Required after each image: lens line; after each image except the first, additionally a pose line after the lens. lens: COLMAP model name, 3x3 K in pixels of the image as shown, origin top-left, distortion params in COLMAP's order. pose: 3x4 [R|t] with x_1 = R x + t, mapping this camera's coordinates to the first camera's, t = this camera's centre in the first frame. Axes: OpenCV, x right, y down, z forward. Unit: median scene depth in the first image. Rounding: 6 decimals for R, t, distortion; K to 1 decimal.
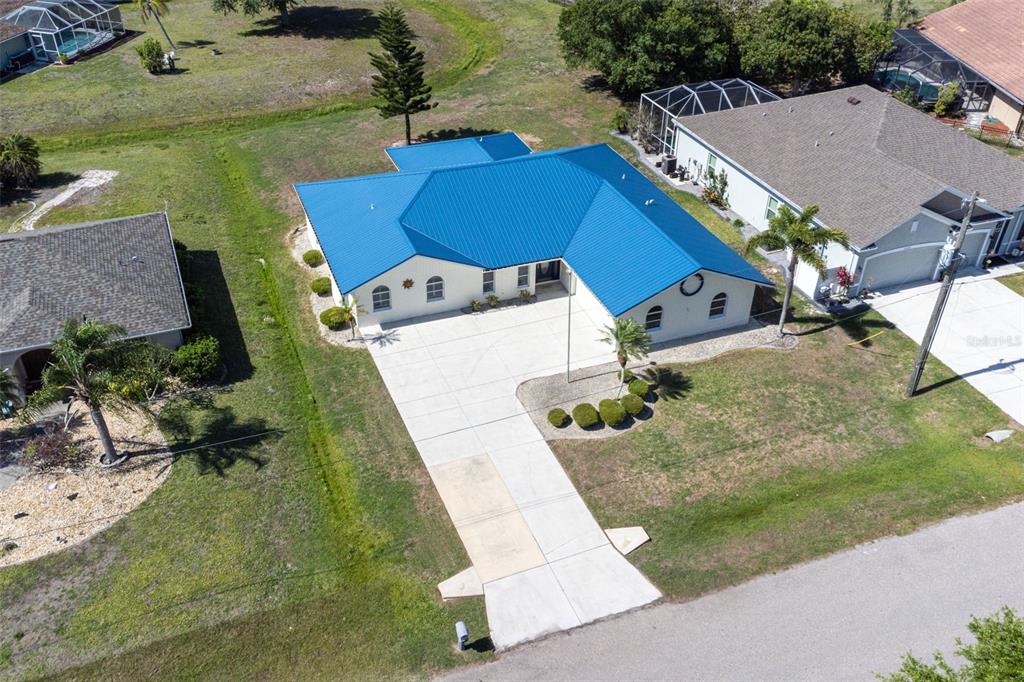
lens RADIAL K [[903.3, 0, 511.5], [0, 903.3, 339.4], [0, 0, 1]] dist [0.036218, 0.030434]
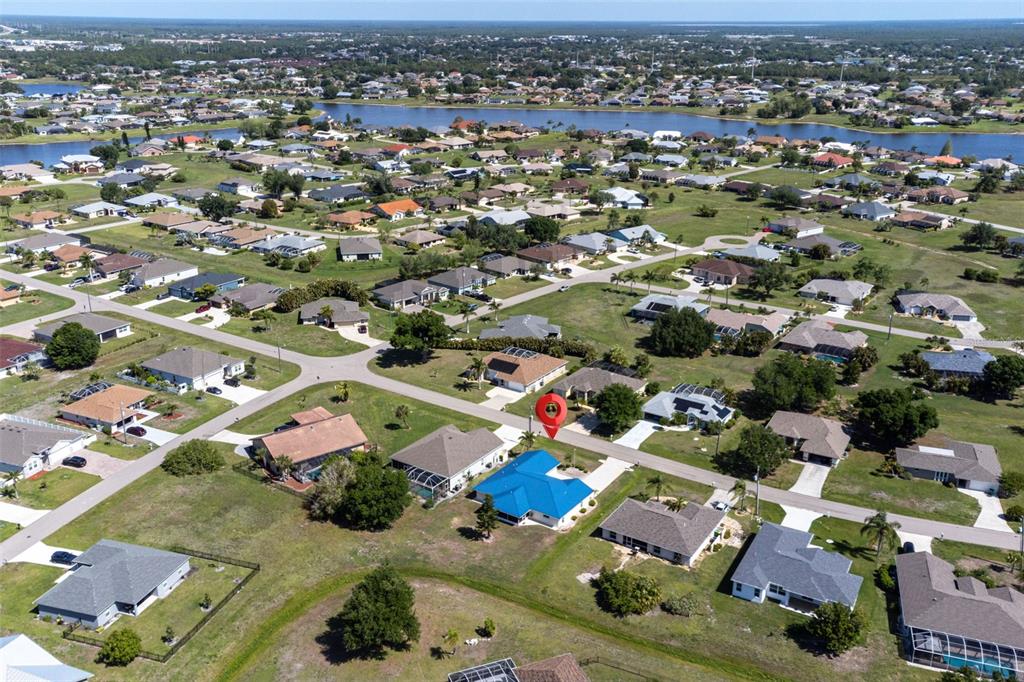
lens RADIAL K [[903.3, 0, 511.9], [0, 903.3, 342.6], [0, 0, 1]] dist [0.036218, 0.030434]
pose [[-0.574521, -0.290627, 0.765155, -2.628965], [0.456810, 0.661840, 0.594384, -2.795780], [-0.679154, 0.691016, -0.247480, 1.632881]]
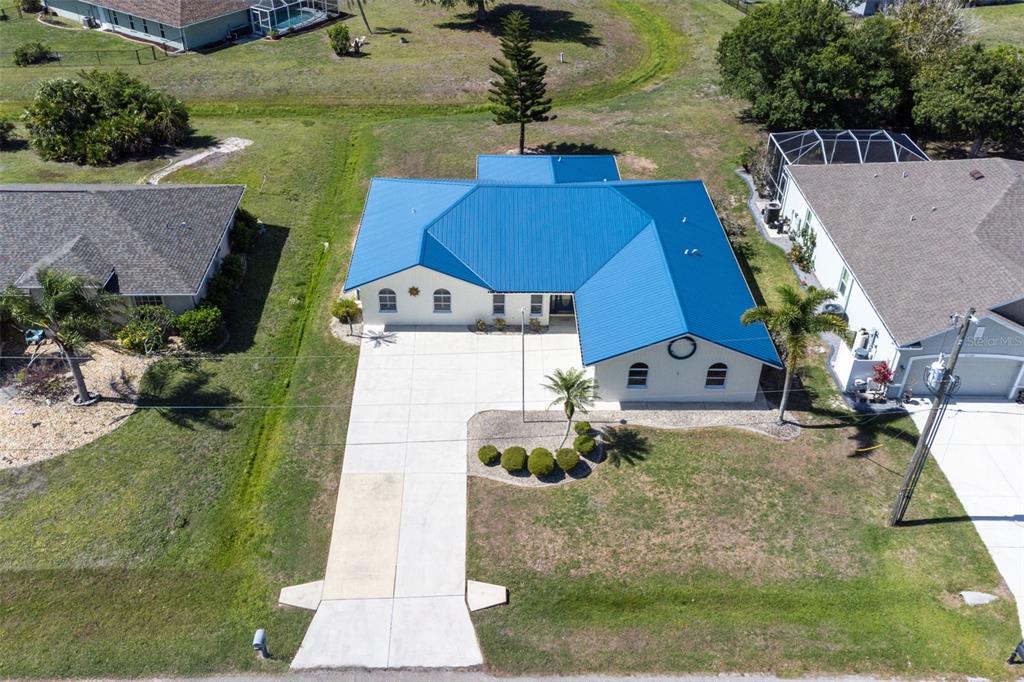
lens RADIAL K [[903.3, 0, 513.5], [0, 903.3, 341.3], [0, 0, 1]] dist [0.036218, 0.030434]
pose [[0.939884, 0.196004, -0.279643, 0.268712], [-0.194065, 0.980368, 0.034889, -0.060210], [0.280991, 0.021477, 0.959470, 0.058145]]
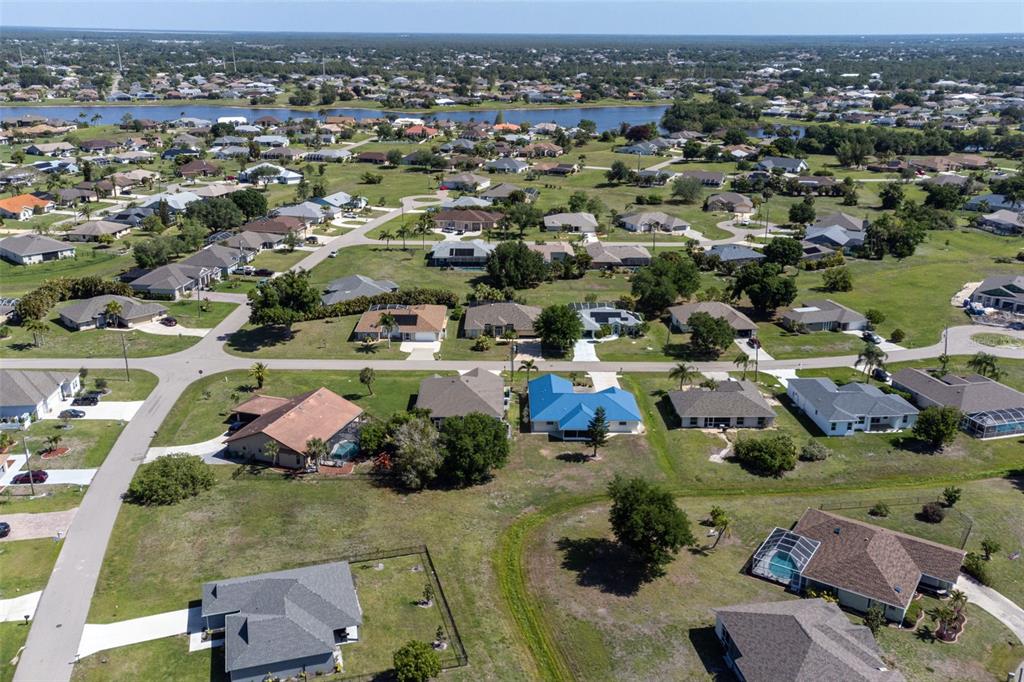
lens RADIAL K [[903.3, 0, 510.0], [0, 903.3, 336.7], [0, 0, 1]] dist [0.036218, 0.030434]
pose [[-0.937176, -0.129876, 0.323780, -0.864449], [0.182579, 0.608253, 0.772459, -3.132350], [-0.297264, 0.783045, -0.546328, 2.892933]]
